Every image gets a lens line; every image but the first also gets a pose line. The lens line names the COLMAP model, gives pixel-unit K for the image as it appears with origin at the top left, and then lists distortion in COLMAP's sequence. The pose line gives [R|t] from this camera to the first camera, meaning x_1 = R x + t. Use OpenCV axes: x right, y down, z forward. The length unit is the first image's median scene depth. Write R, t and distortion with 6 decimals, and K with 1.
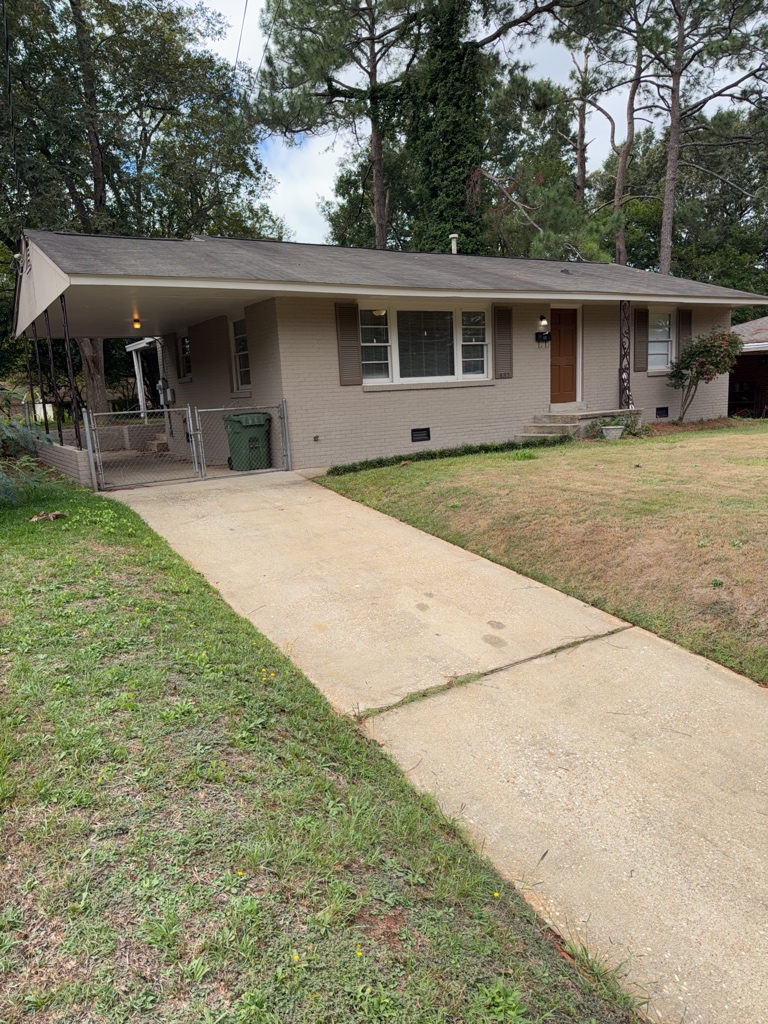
lens RADIAL K [[725.2, 0, 383.9], [0, 725.2, 512.8], [0, 0, 1]] dist [0.047491, -0.008774]
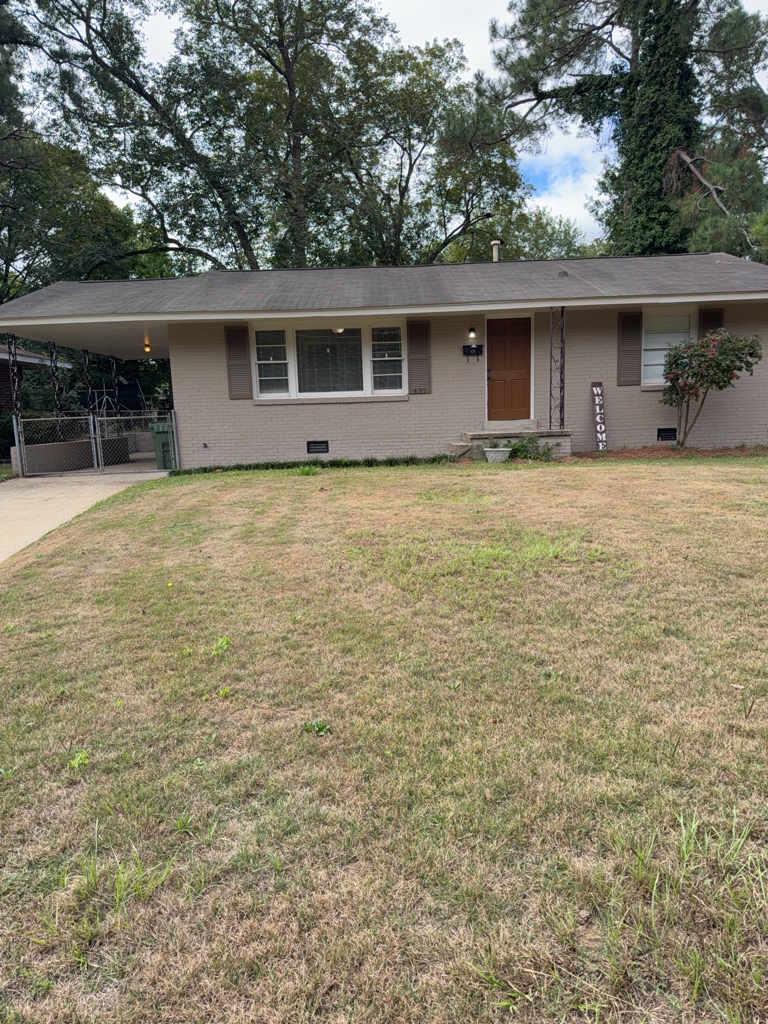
lens RADIAL K [[725.2, 0, 382.7], [0, 725.2, 513.7], [0, 0, 1]] dist [0.047491, -0.008774]
pose [[0.855668, 0.091912, -0.509297, 0.643342], [-0.094375, 0.995314, 0.021063, -0.040346], [0.508847, 0.030042, 0.860333, 0.139600]]
